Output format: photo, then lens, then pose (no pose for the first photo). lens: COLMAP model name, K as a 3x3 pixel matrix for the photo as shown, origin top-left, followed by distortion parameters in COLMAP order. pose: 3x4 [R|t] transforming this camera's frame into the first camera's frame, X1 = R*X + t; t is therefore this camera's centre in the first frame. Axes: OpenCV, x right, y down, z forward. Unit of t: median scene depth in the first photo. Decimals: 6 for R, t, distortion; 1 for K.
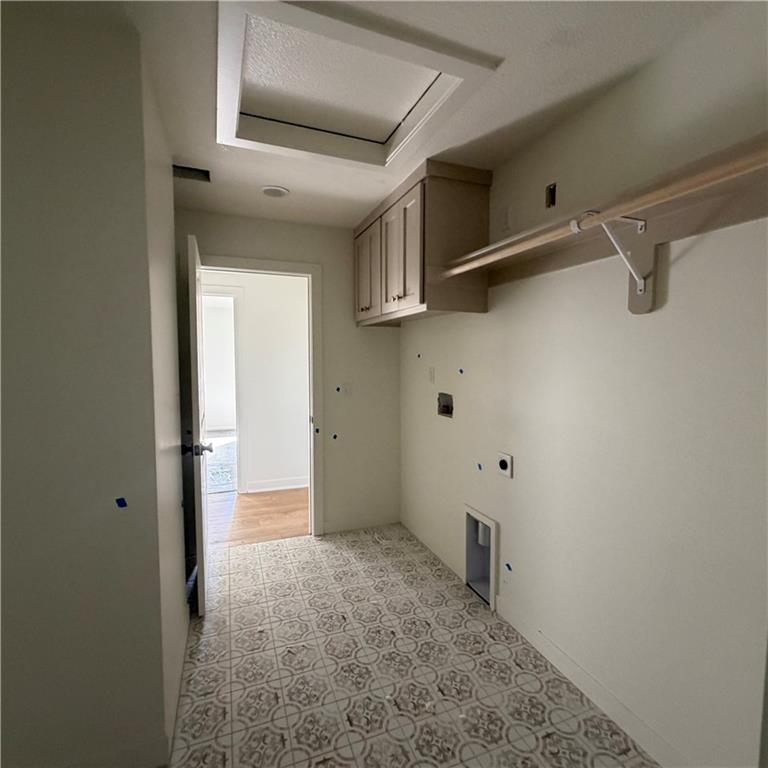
lens RADIAL K [[408.1, 0, 382.2], [0, 408.1, 384.0], [0, 0, 1]] dist [-0.000456, 0.000206]
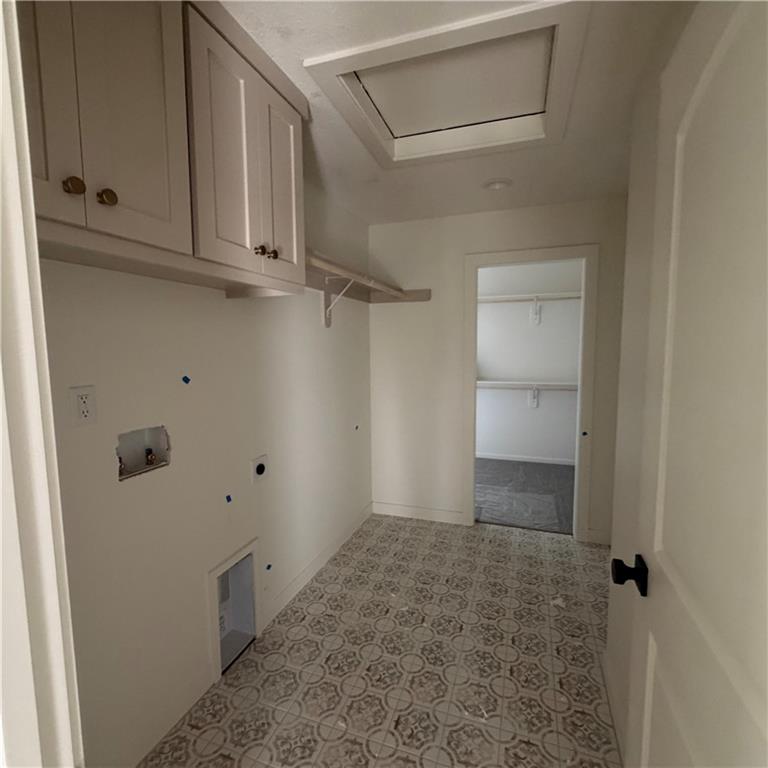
lens RADIAL K [[408.1, 0, 382.8], [0, 408.1, 383.3], [0, 0, 1]] dist [-0.000456, 0.000206]
pose [[-0.757946, -0.054279, 0.650056, -0.508512], [0.051500, 0.988442, 0.142581, -0.114493], [-0.650282, 0.141547, -0.746390, 1.476984]]
